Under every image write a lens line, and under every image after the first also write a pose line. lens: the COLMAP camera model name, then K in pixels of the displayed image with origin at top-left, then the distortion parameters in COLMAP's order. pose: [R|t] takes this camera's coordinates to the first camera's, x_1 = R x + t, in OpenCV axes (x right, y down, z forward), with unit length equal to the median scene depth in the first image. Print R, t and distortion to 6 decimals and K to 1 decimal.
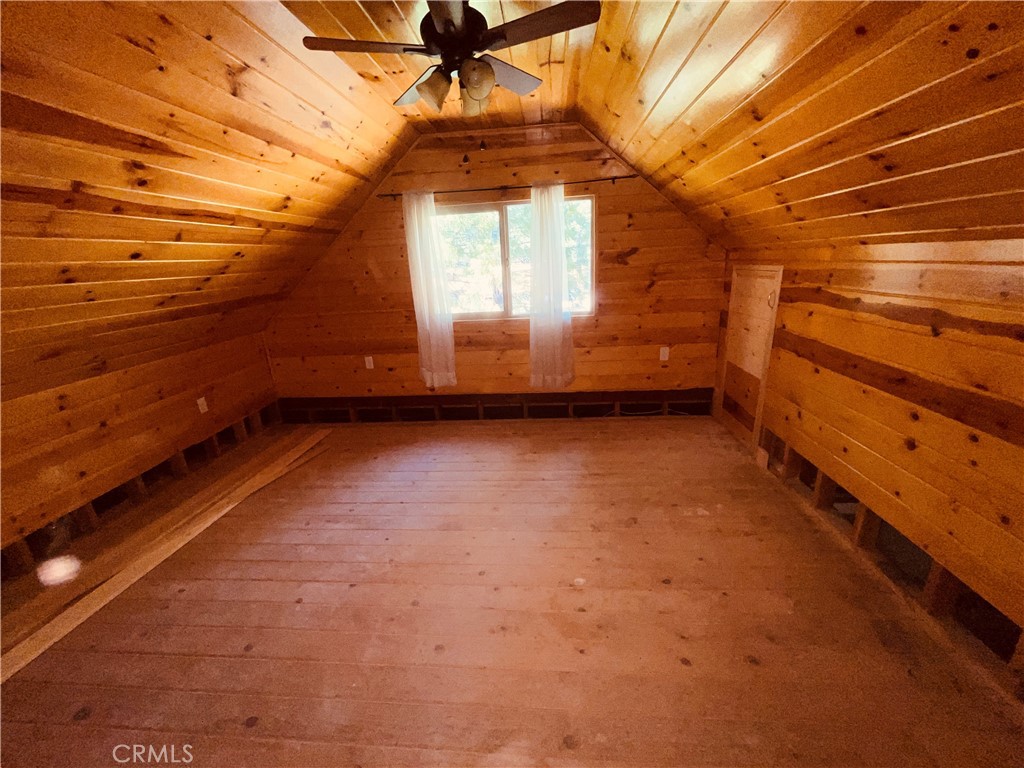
lens RADIAL K [[412.6, 0, 511.8], [0, 412.6, 385.2], [0, 0, 1]] dist [-0.000405, -0.000496]
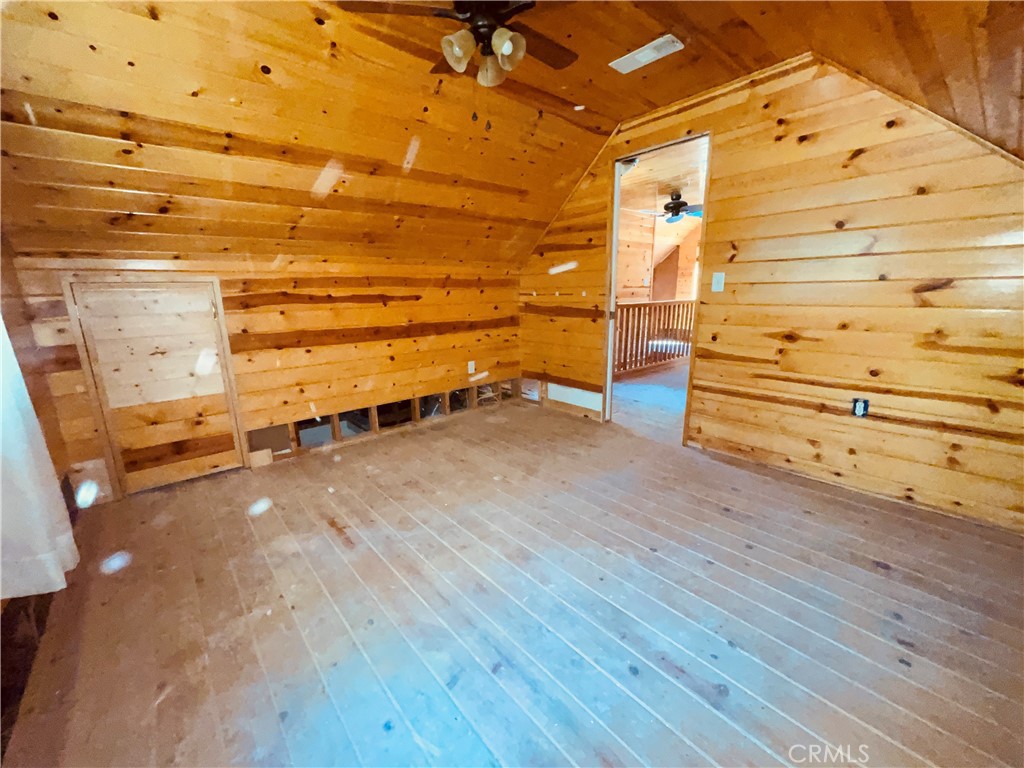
lens RADIAL K [[412.6, 0, 512.5], [0, 412.6, 385.2], [0, 0, 1]] dist [-0.000405, -0.000496]
pose [[-0.713629, -0.103962, 0.692767, -0.692156], [0.246480, 0.888428, 0.387226, -0.292203], [-0.655730, 0.447088, -0.608383, 1.414472]]
